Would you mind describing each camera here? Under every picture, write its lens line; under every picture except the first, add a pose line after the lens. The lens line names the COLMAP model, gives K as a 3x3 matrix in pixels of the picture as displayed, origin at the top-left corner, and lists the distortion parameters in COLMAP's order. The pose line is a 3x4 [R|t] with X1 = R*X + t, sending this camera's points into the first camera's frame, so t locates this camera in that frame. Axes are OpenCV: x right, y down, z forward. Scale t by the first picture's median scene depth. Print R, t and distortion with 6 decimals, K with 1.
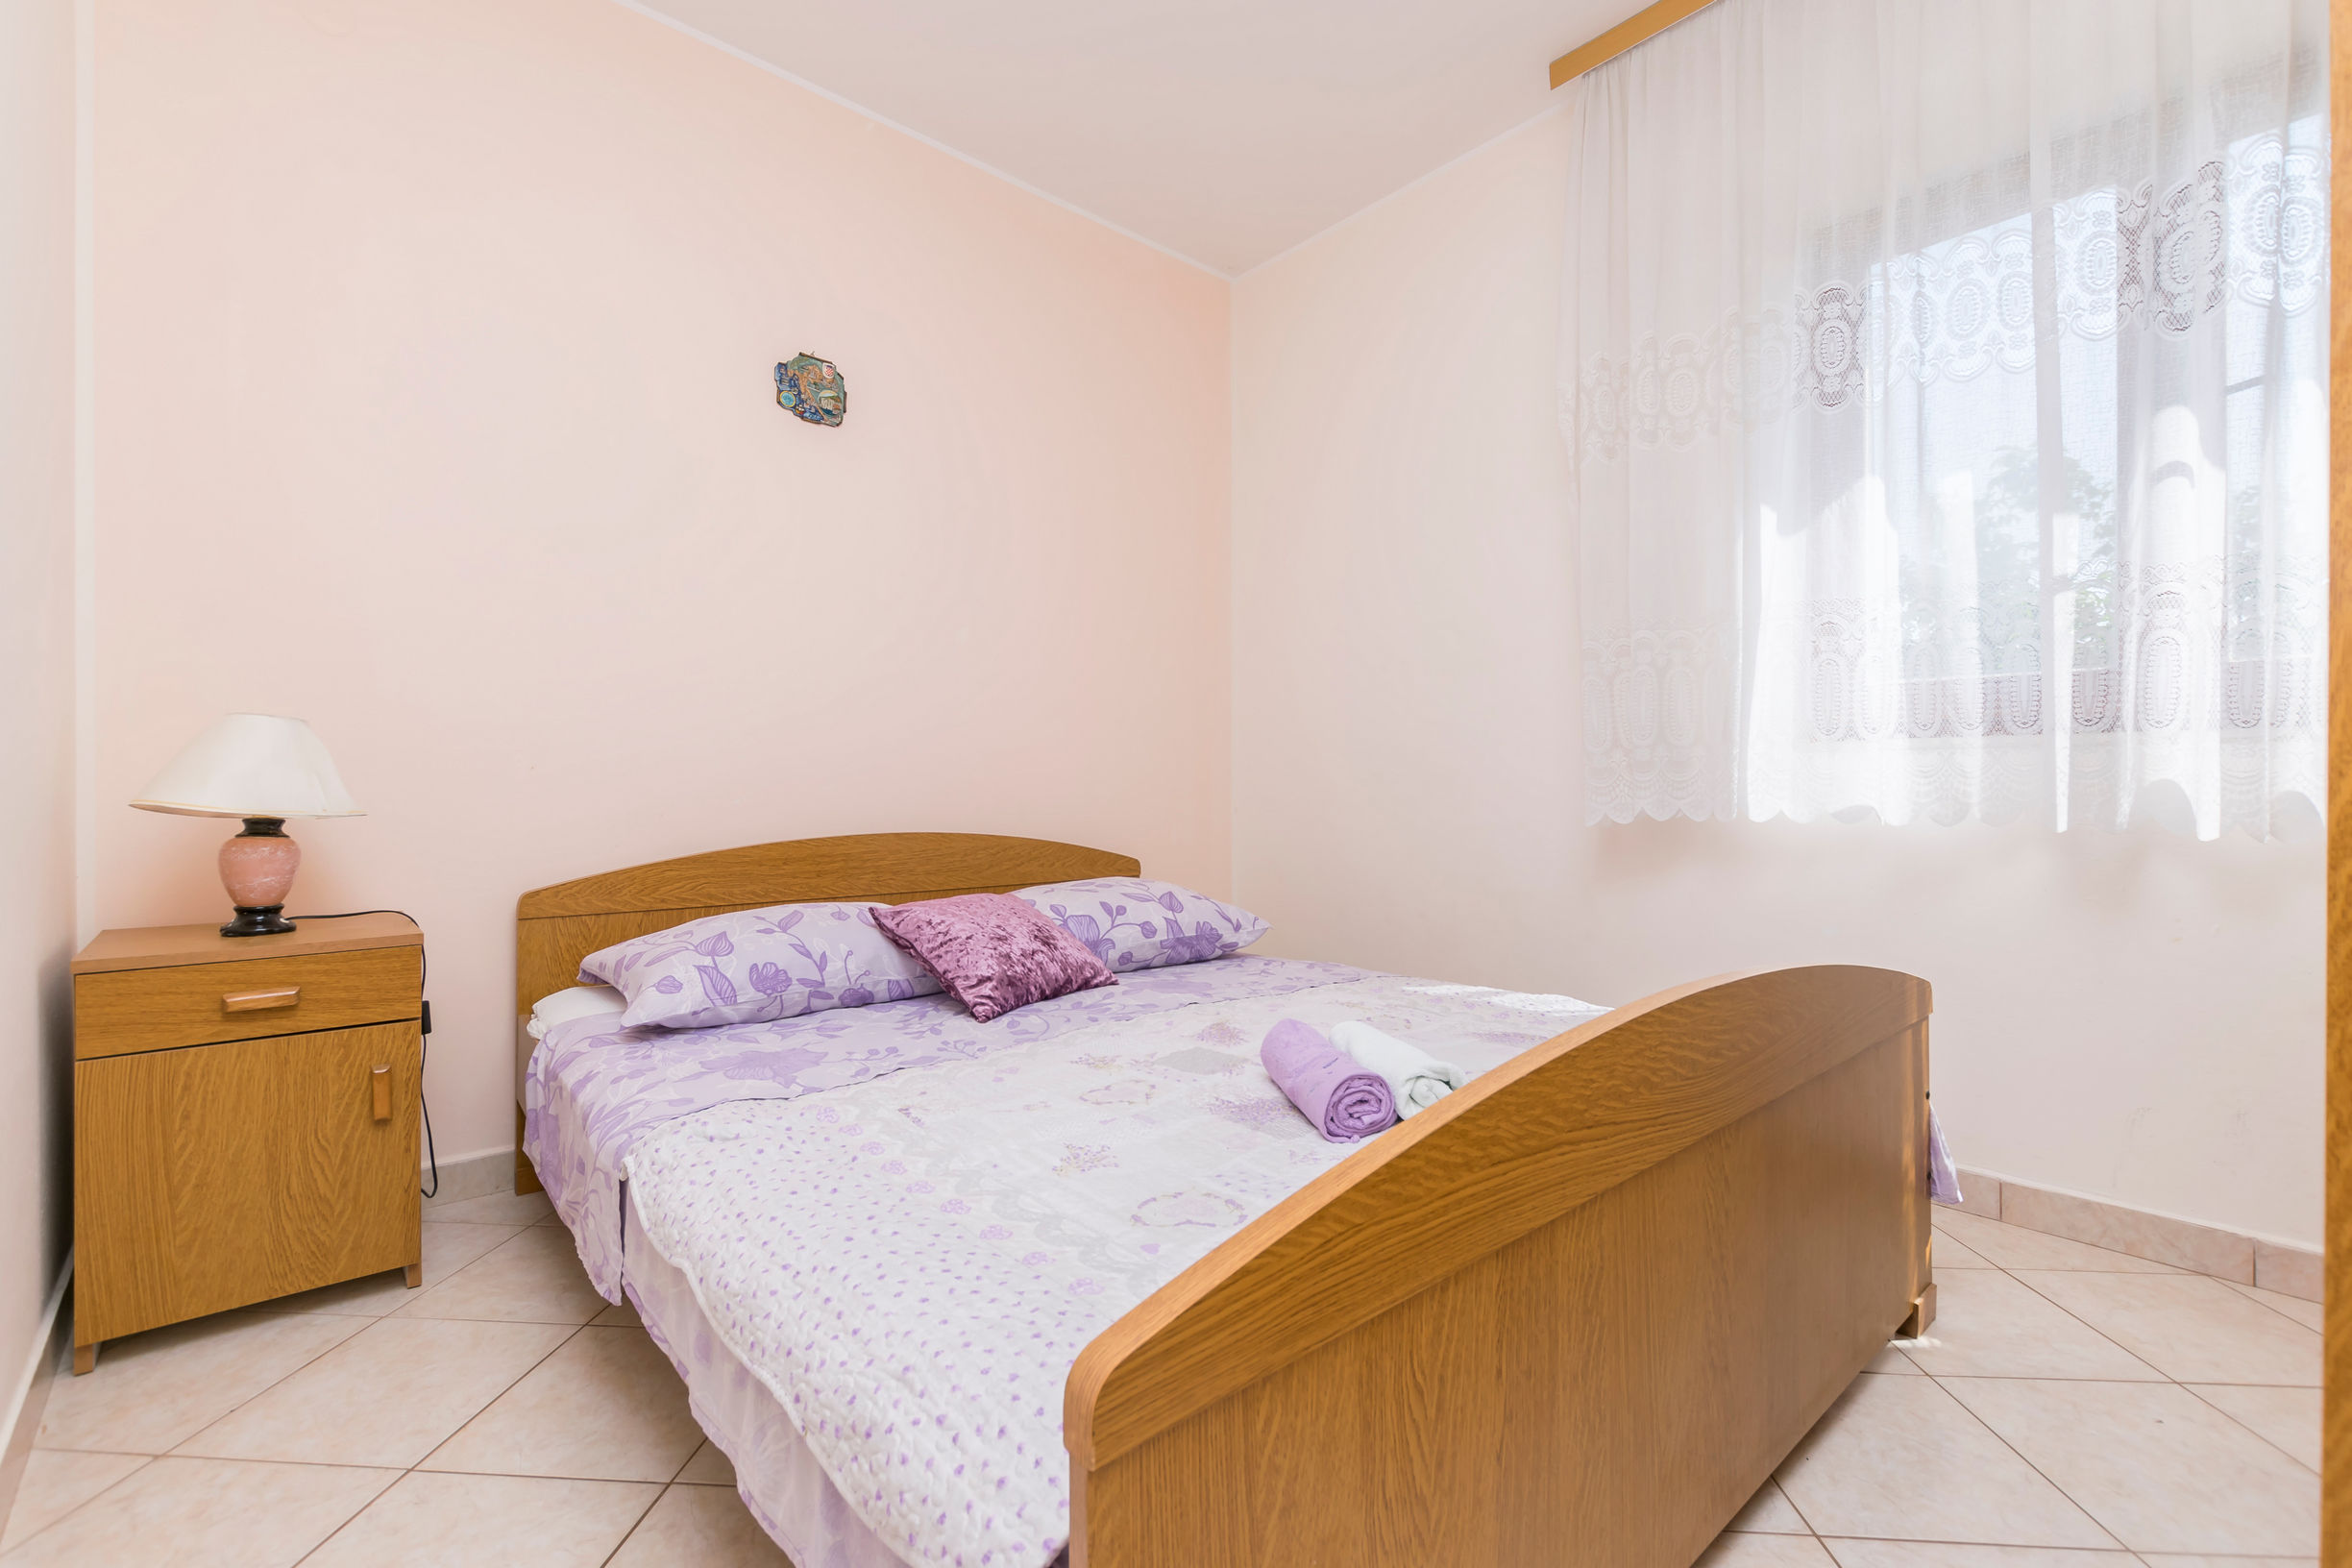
lens RADIAL K [[1033.6, 0, 1167.6], [0, 1033.6, 775.1], [0, 0, 1]] dist [0.003183, -0.000901]
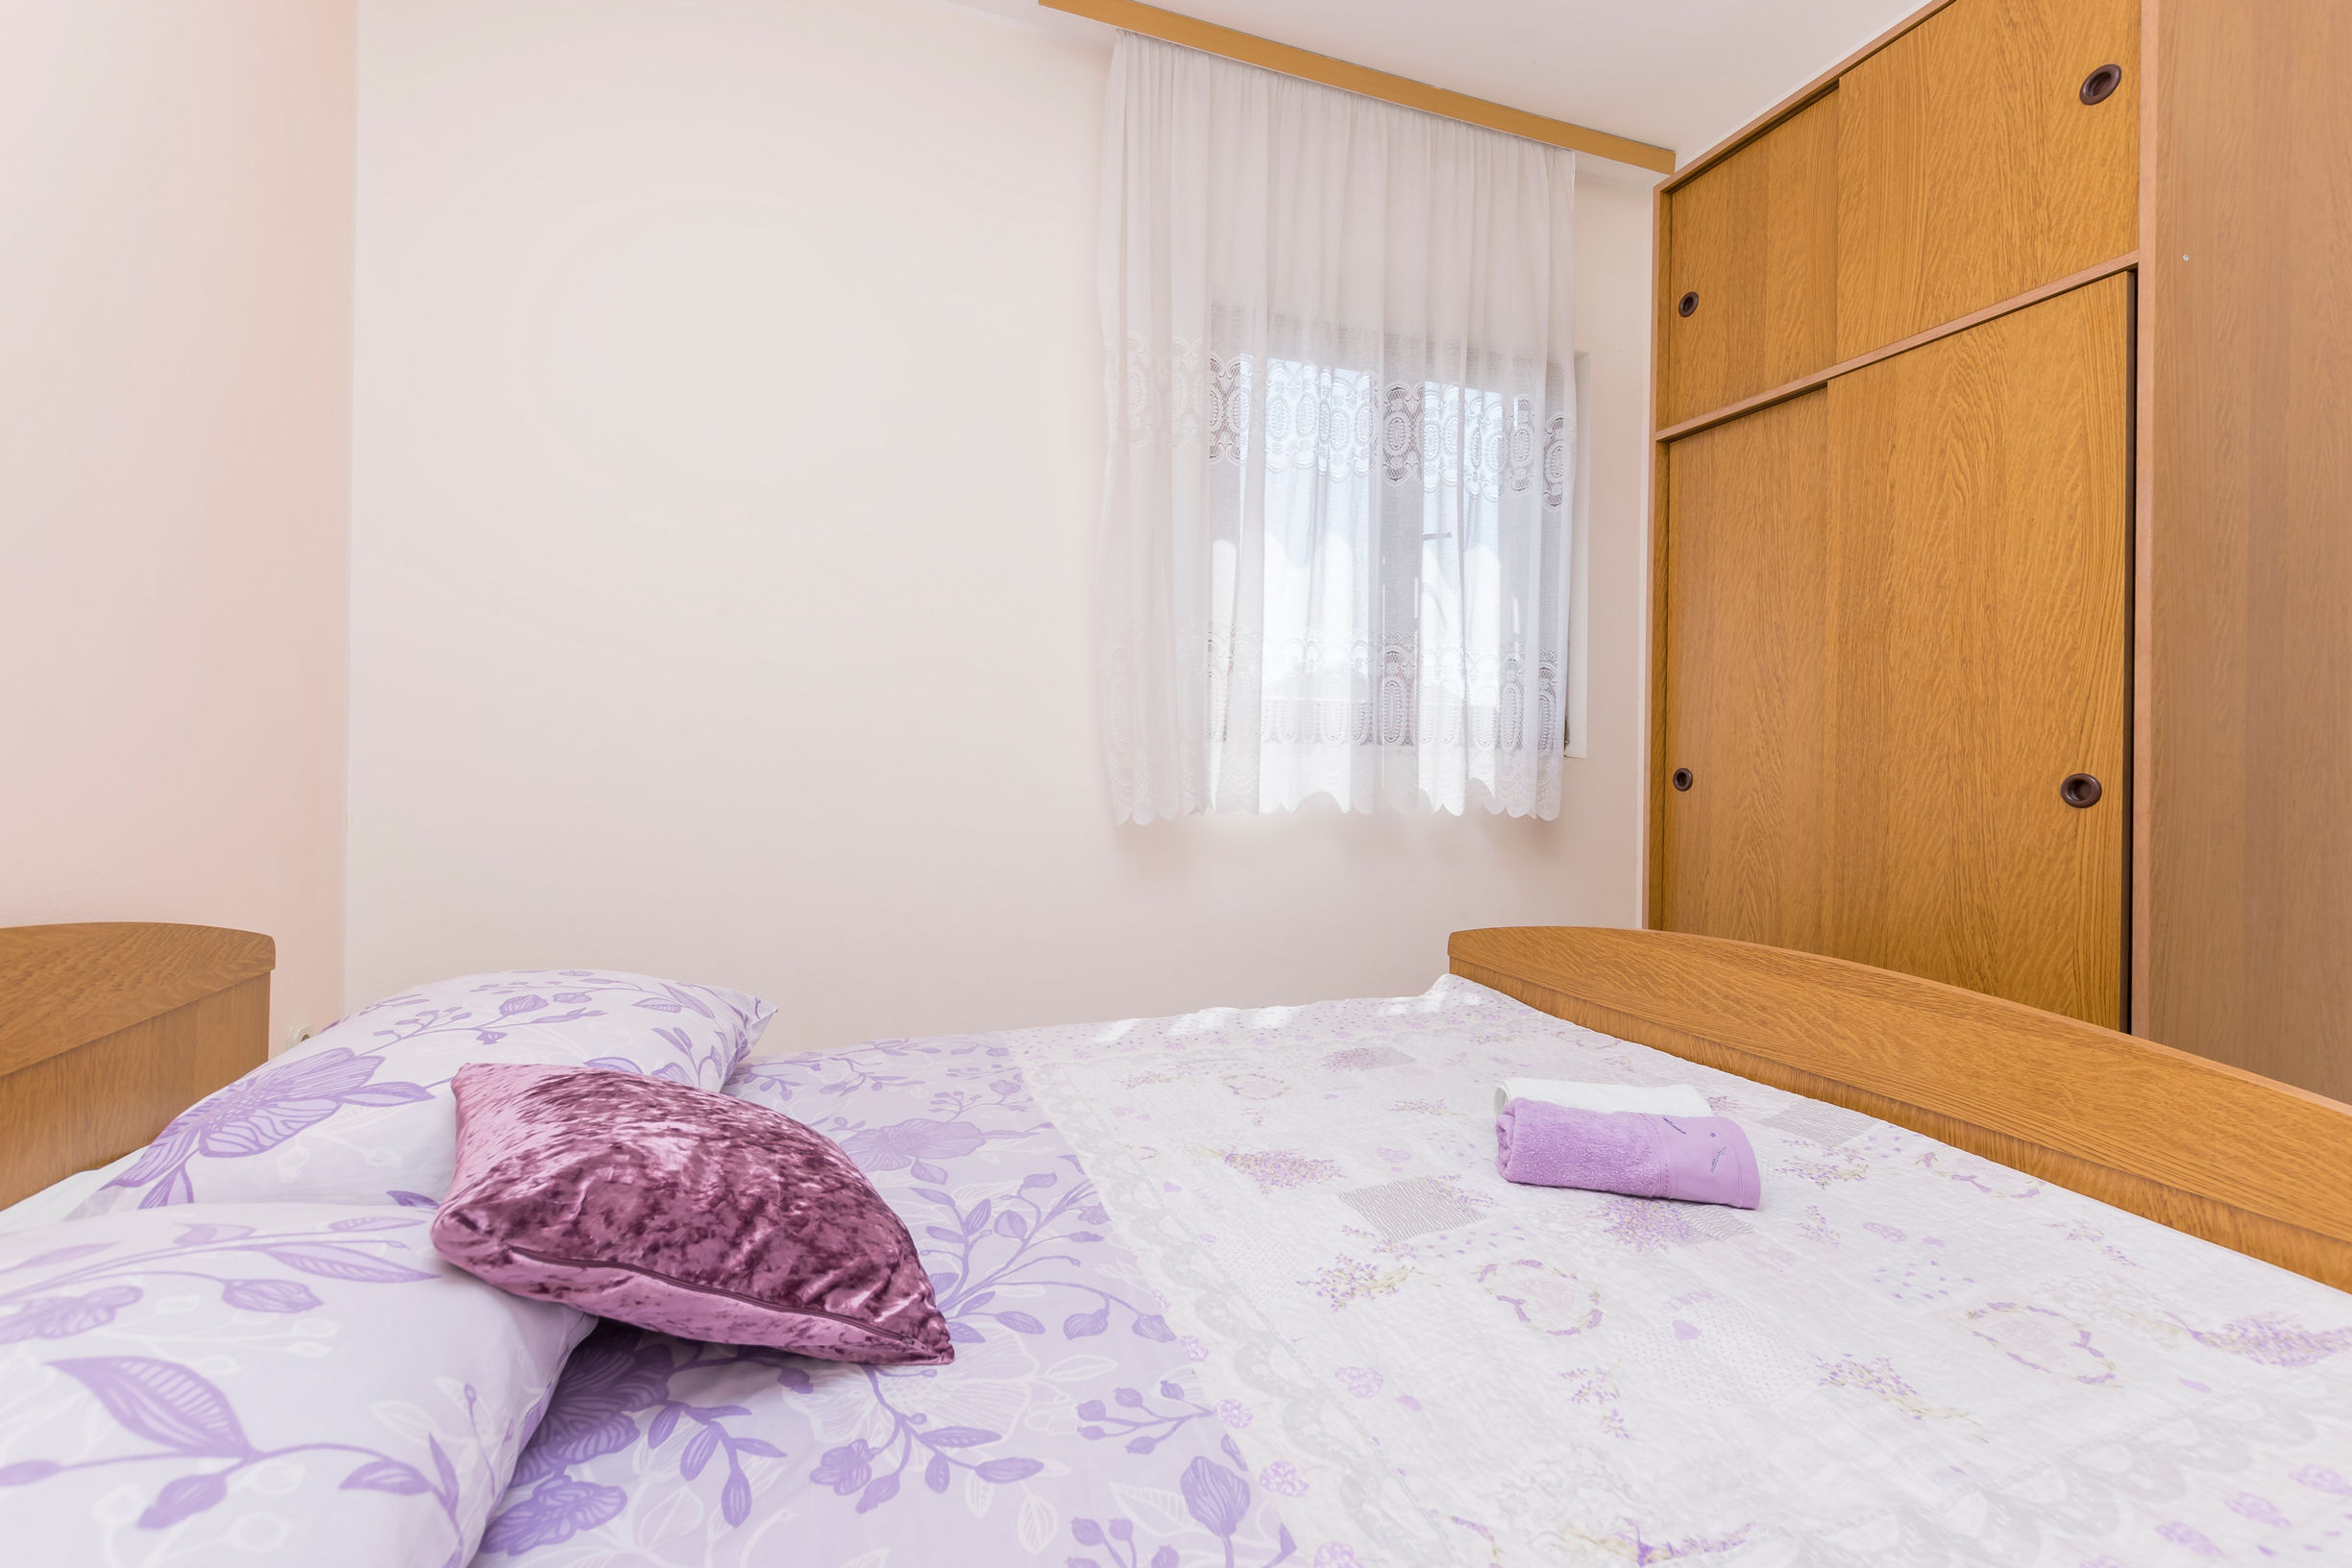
lens RADIAL K [[1033.6, 0, 1183.3], [0, 1033.6, 776.9], [0, 0, 1]] dist [0.003183, -0.000901]
pose [[0.329910, -0.006168, 0.943992, -0.581991], [-0.010535, 0.999892, 0.010216, -0.005808], [-0.943954, -0.013316, 0.329809, 0.764308]]
